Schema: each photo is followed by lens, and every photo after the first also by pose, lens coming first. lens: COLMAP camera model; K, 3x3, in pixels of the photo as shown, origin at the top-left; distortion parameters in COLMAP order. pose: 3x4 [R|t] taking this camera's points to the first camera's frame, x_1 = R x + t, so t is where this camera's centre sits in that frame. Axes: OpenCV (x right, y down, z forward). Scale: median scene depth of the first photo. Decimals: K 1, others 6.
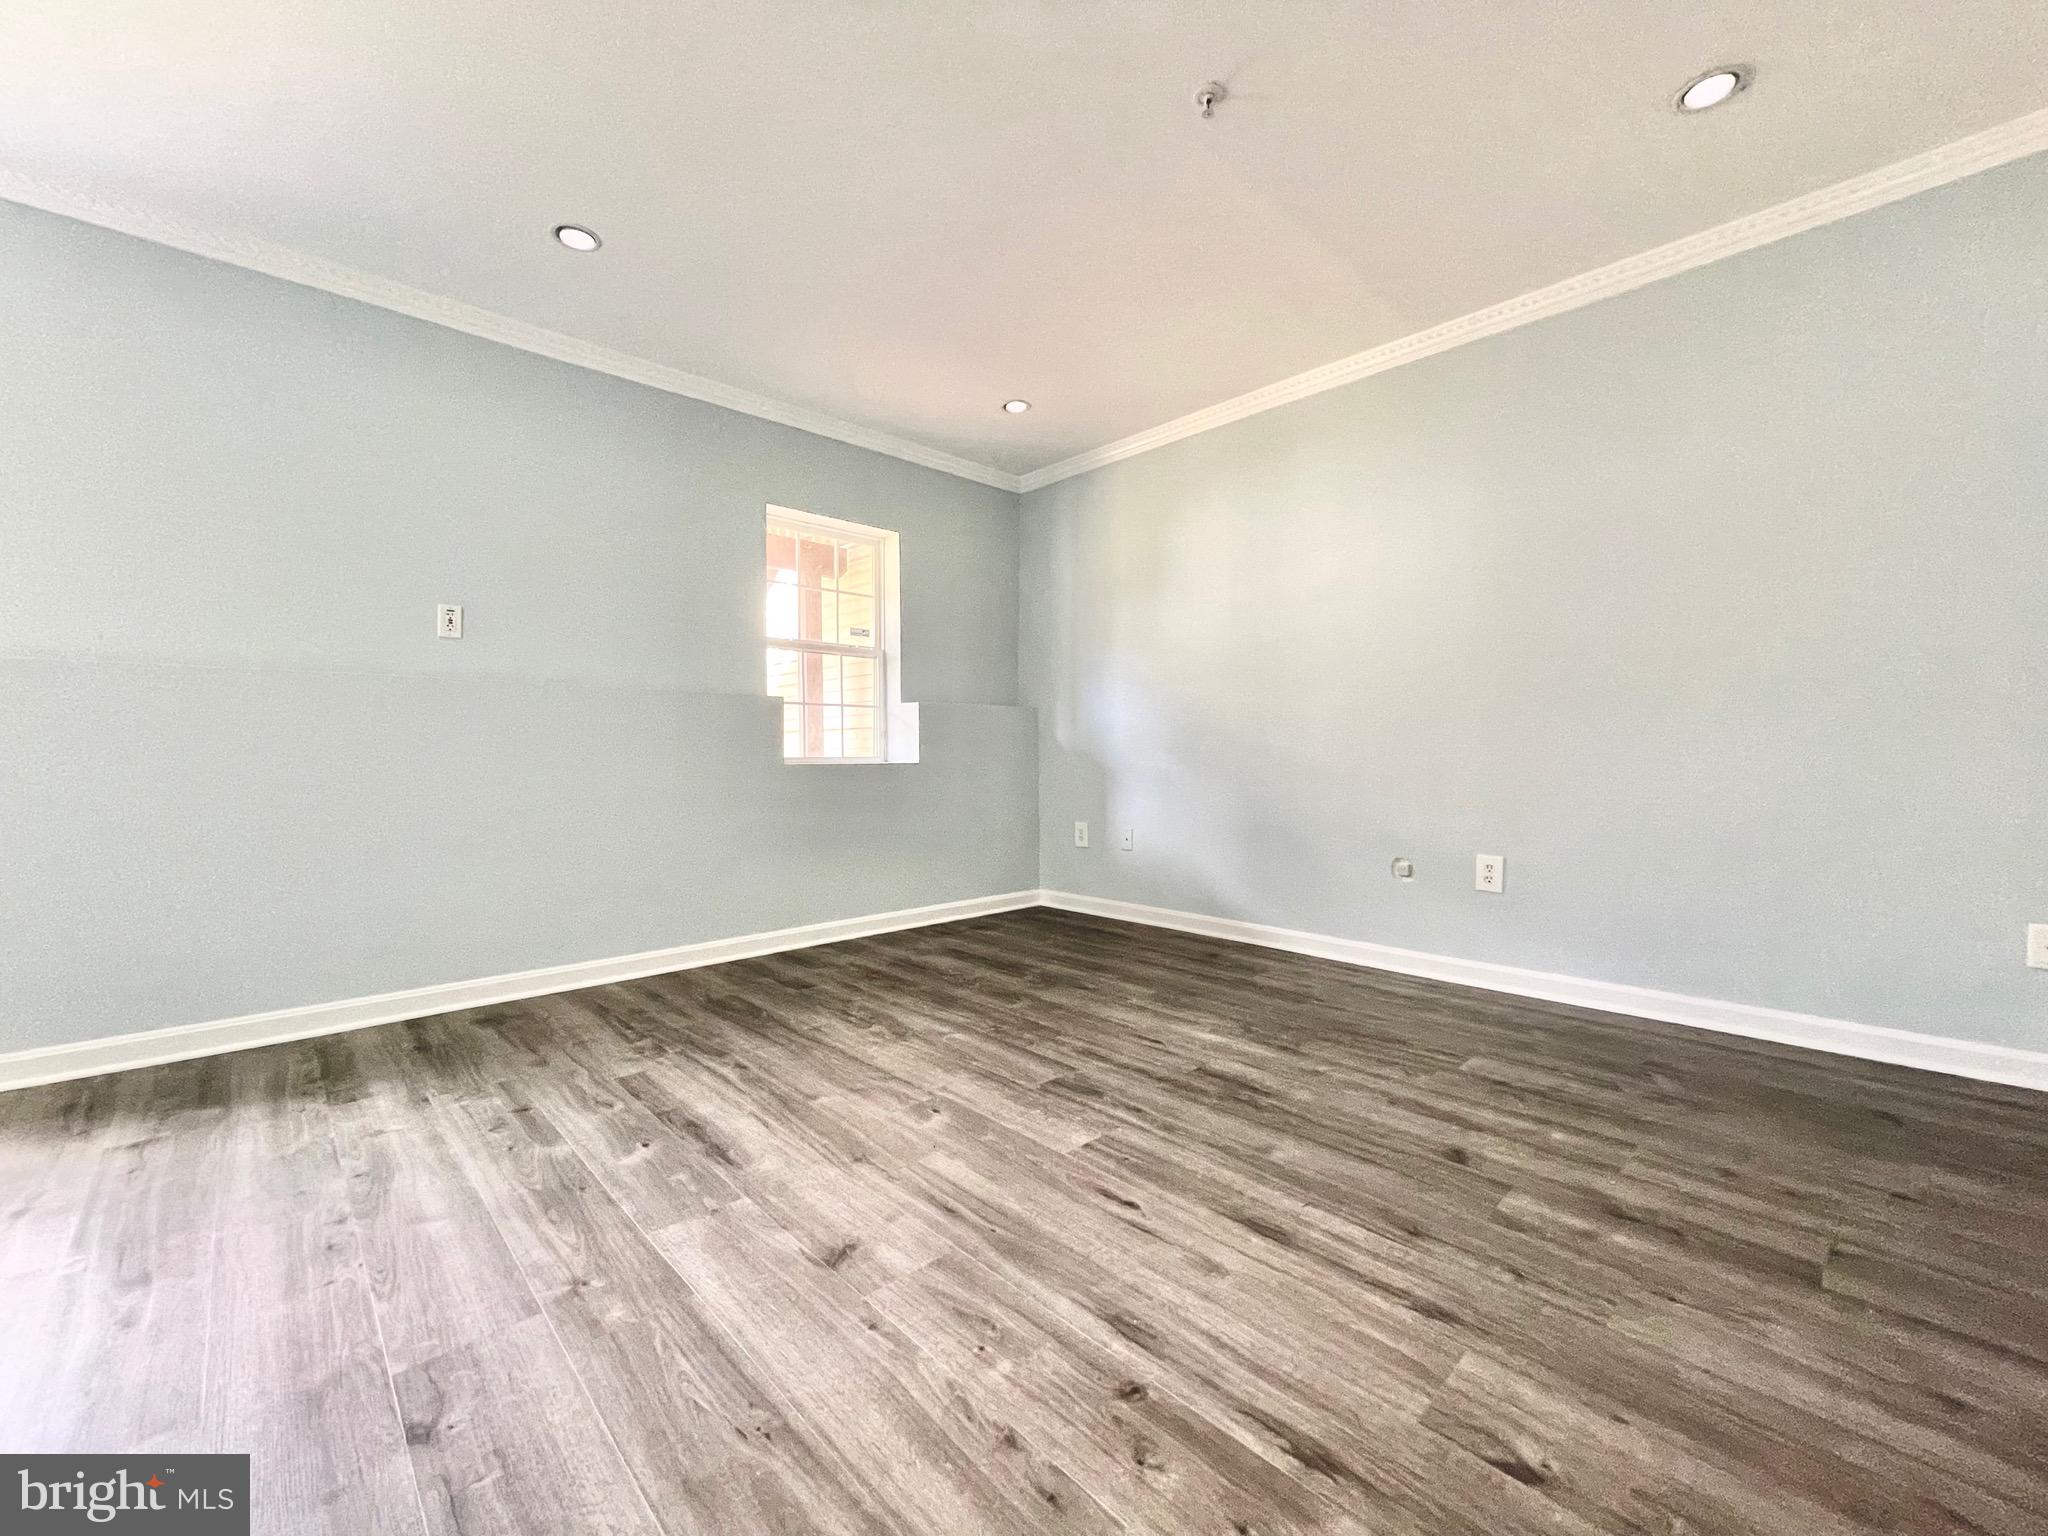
lens RADIAL K [[827.0, 0, 1011.0], [0, 827.0, 776.9], [0, 0, 1]] dist [-0.000840, 0.000929]
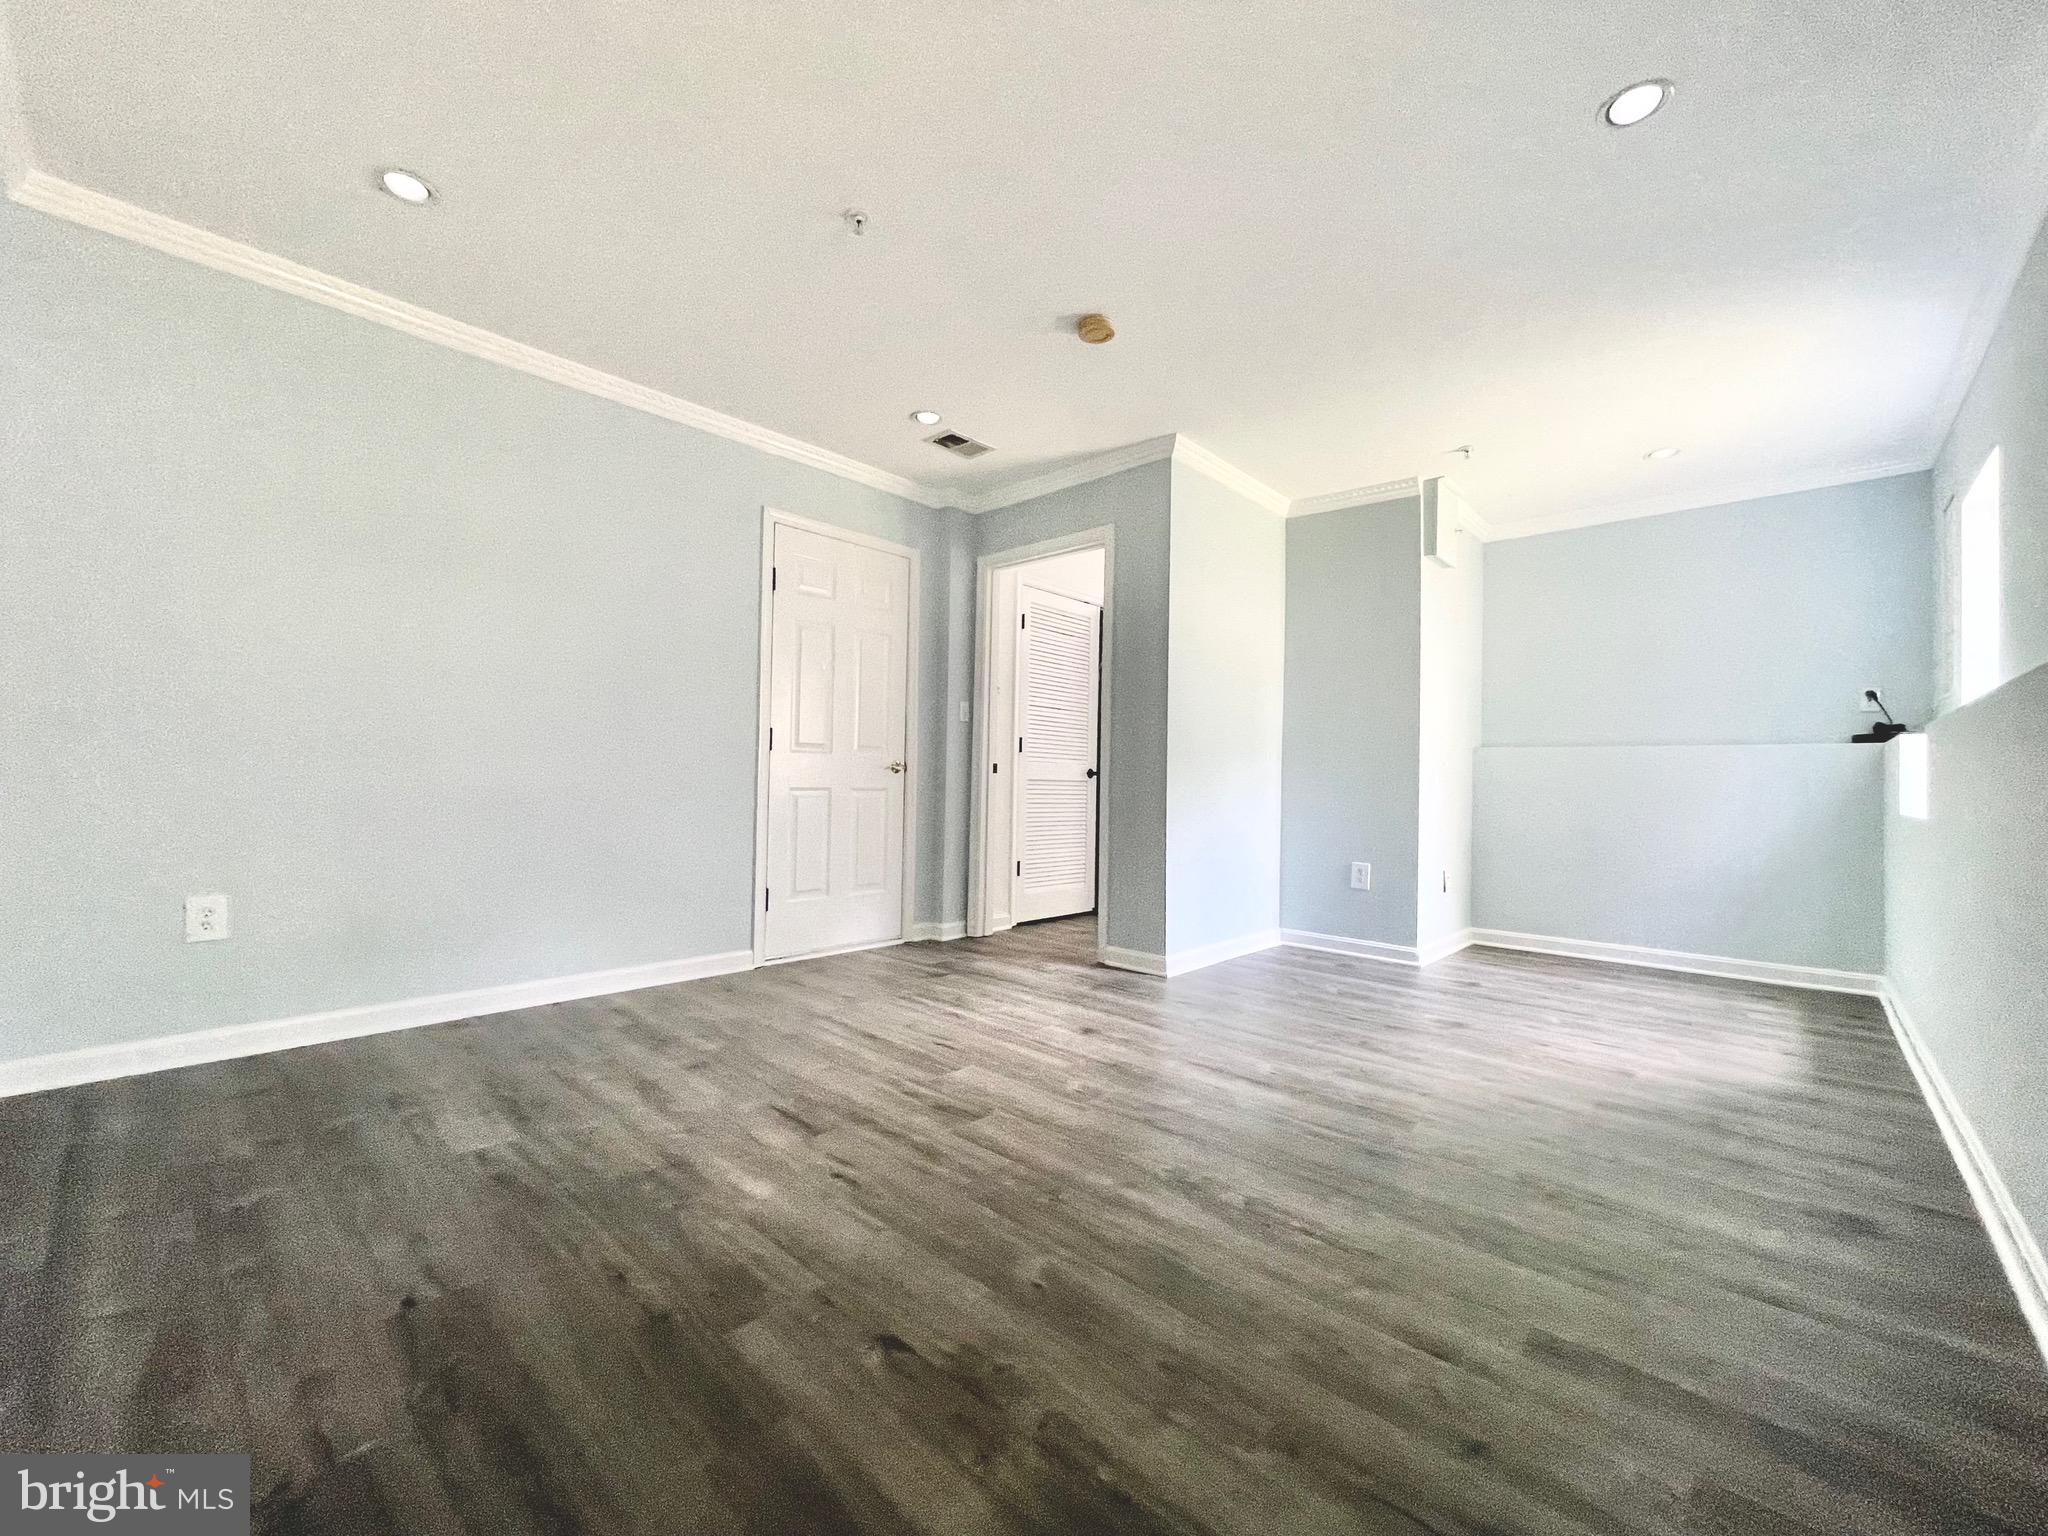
lens RADIAL K [[827.0, 0, 1009.3], [0, 827.0, 760.7], [0, 0, 1]] dist [-0.000840, 0.000929]
pose [[-0.997881, -0.017053, -0.062792, 0.086763], [-0.017657, 0.999803, 0.009081, -0.074963], [0.062625, 0.010170, -0.997985, 2.065035]]
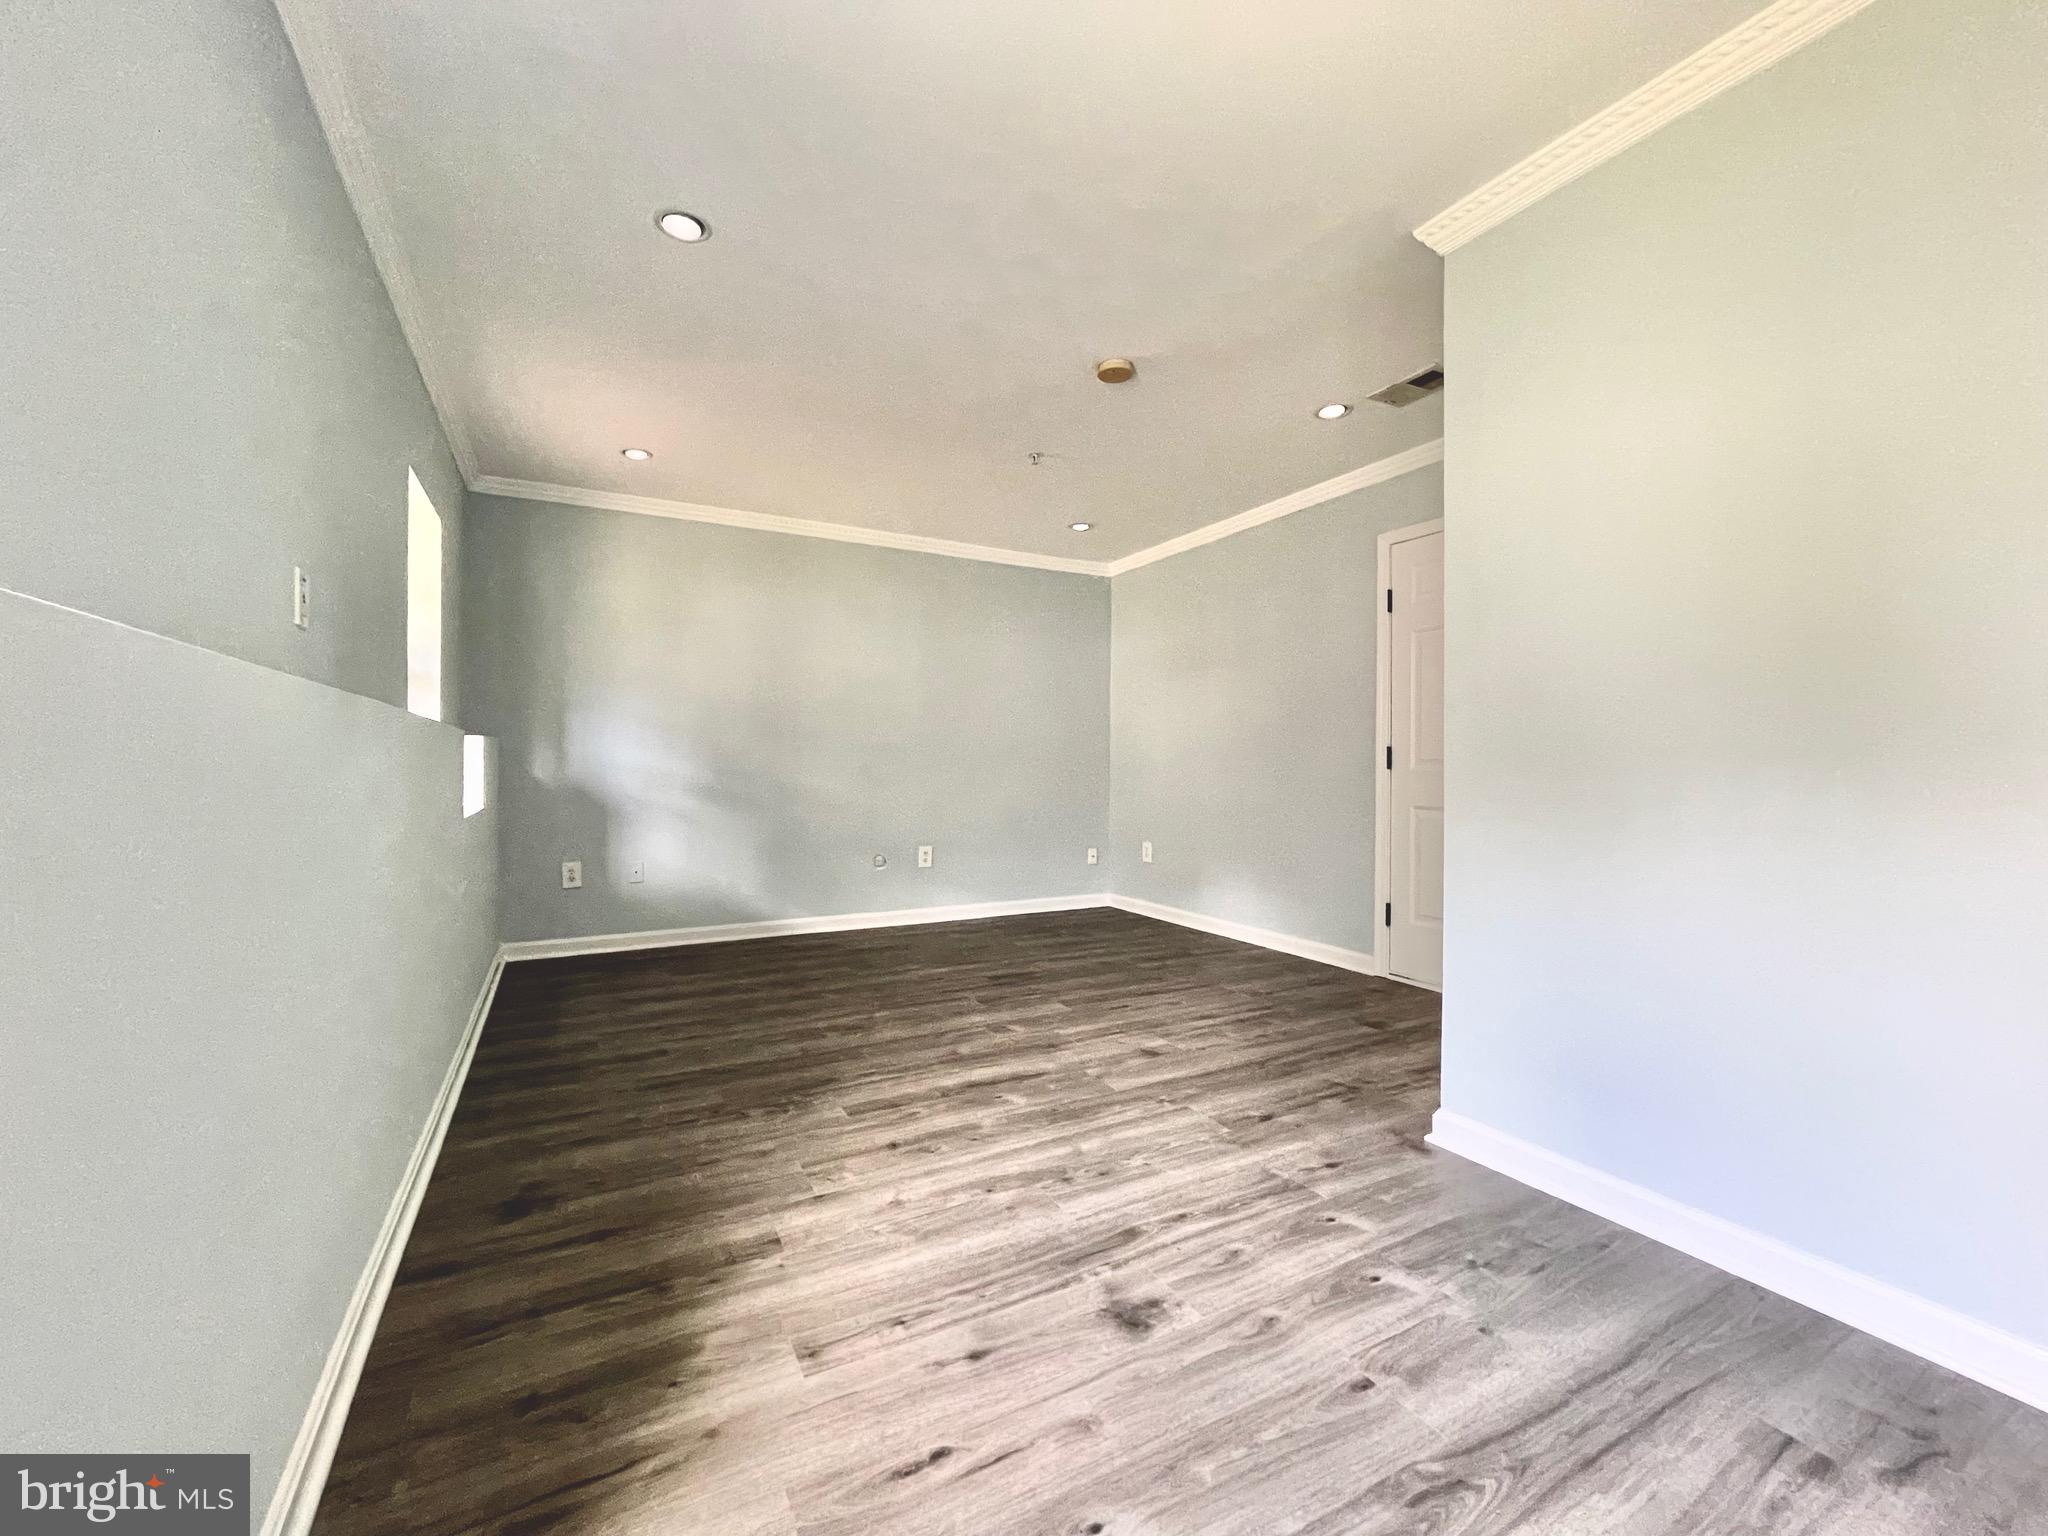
lens RADIAL K [[827.0, 0, 1003.0], [0, 827.0, 762.0], [0, 0, 1]] dist [-0.000840, 0.000929]
pose [[0.264938, 0.007871, 0.964233, -1.551911], [0.022669, 0.999639, -0.014388, -0.080893], [-0.963999, 0.025670, 0.264664, 0.537941]]
